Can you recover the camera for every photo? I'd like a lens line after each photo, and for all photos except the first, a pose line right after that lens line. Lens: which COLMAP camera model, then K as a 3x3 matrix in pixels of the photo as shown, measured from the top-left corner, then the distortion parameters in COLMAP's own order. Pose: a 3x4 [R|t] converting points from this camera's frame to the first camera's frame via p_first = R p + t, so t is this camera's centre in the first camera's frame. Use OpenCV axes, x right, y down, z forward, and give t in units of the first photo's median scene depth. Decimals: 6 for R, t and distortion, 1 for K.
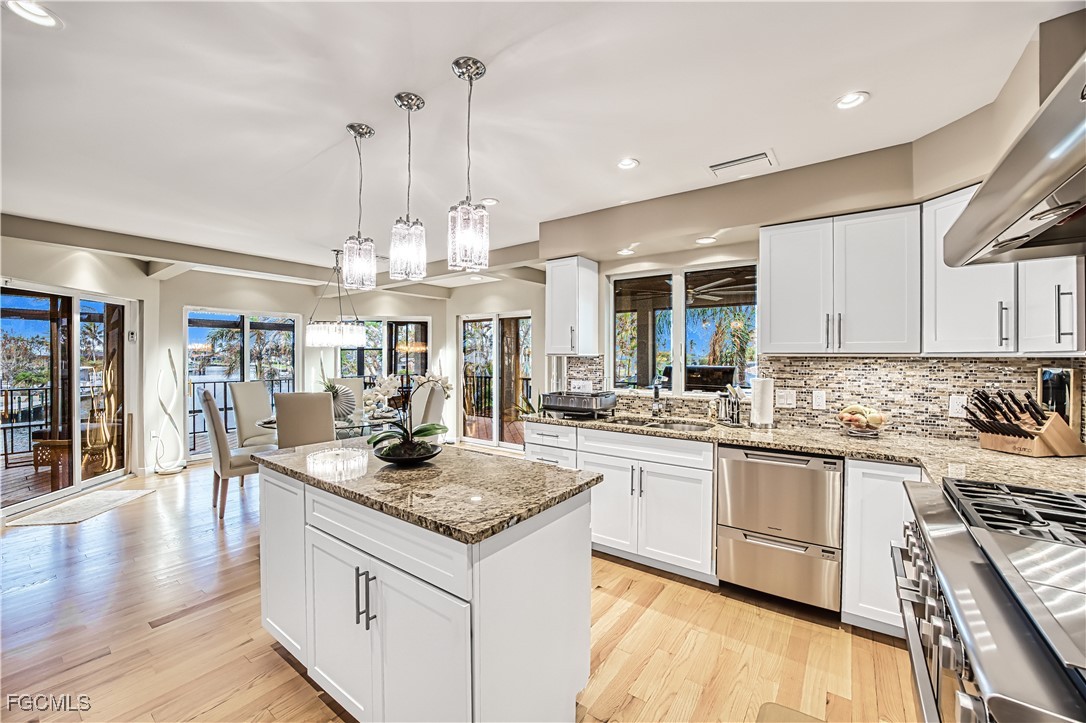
lens RADIAL K [[439.4, 0, 543.9], [0, 439.4, 362.6], [0, 0, 1]] dist [-0.011110, -0.000055]
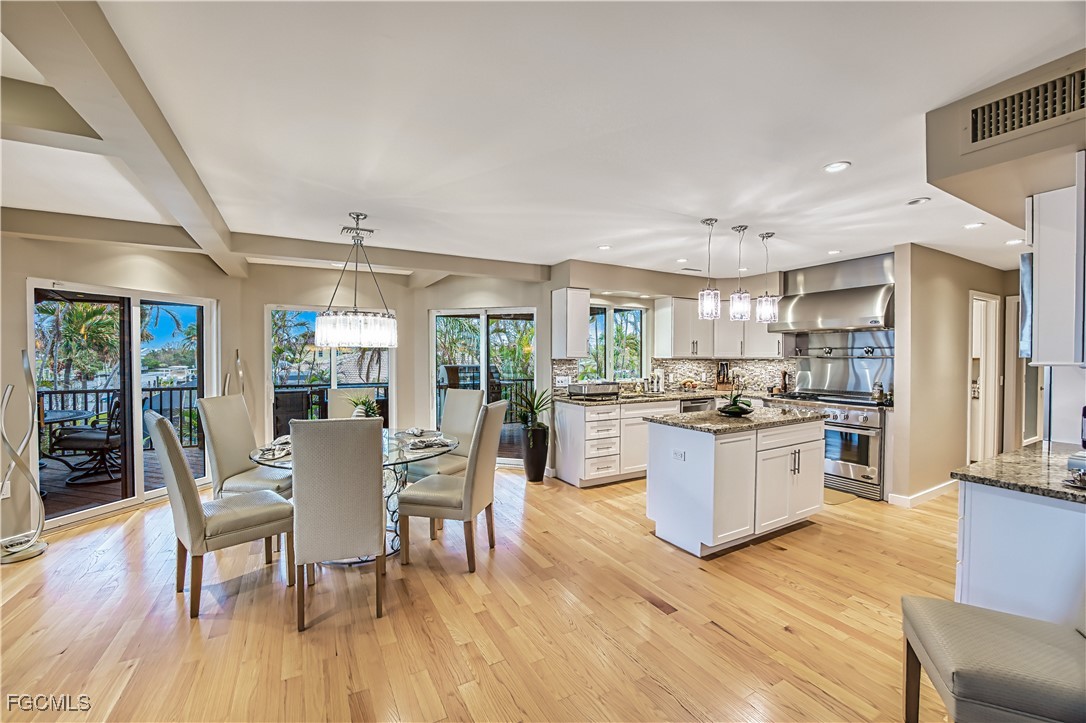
lens RADIAL K [[439.4, 0, 543.5], [0, 439.4, 363.1], [0, 0, 1]] dist [-0.011110, -0.000055]
pose [[0.399321, -0.014521, 0.916696, -1.591290], [0.013133, 0.999863, 0.010117, -0.020004], [-0.916717, 0.007999, 0.399457, 0.673449]]
